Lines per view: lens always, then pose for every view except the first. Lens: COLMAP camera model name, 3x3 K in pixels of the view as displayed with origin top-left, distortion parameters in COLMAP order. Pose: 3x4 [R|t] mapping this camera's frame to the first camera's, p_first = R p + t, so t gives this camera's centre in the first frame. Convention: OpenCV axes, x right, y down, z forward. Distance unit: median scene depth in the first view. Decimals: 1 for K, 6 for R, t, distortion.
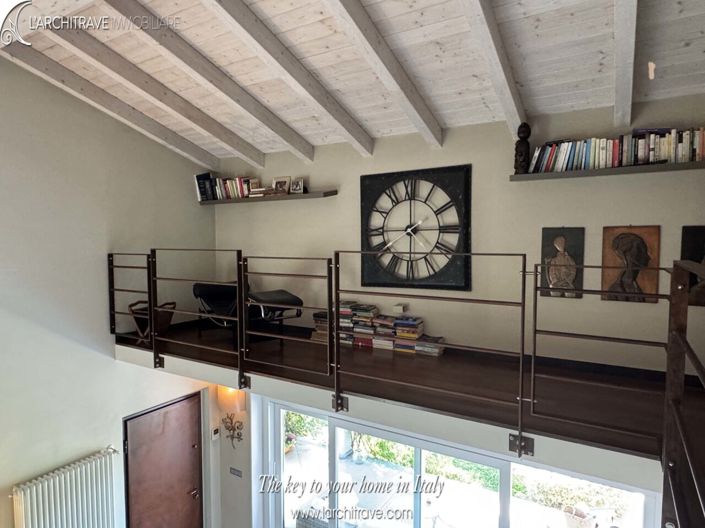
lens RADIAL K [[445.6, 0, 352.5], [0, 445.6, 264.0], [0, 0, 1]] dist [-0.004049, 0.000887]
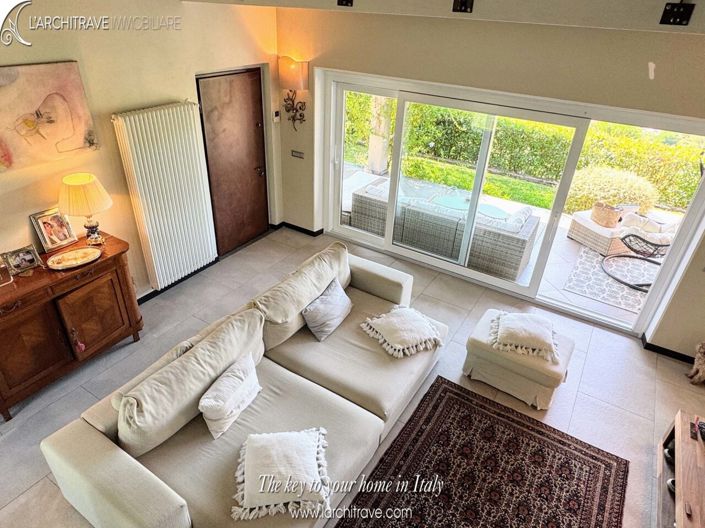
lens RADIAL K [[445.6, 0, 352.5], [0, 445.6, 264.0], [0, 0, 1]] dist [-0.004049, 0.000887]
pose [[0.998780, 0.048341, 0.010112, -0.131866], [-0.047414, 0.881265, 0.470239, 0.197628], [0.013821, -0.470144, 0.882481, -0.050607]]
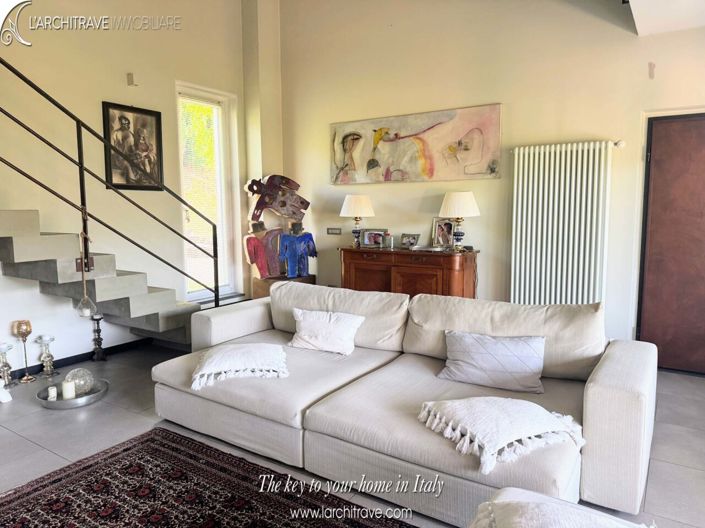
lens RADIAL K [[496.8, 0, 352.5], [0, 496.8, 264.0], [0, 0, 1]] dist [0.055411, 0.000549]
pose [[-0.042734, 0.106463, -0.993398, 0.419291], [-0.041050, 0.993279, 0.108216, 0.475264], [0.998243, 0.045403, -0.038077, 0.469361]]
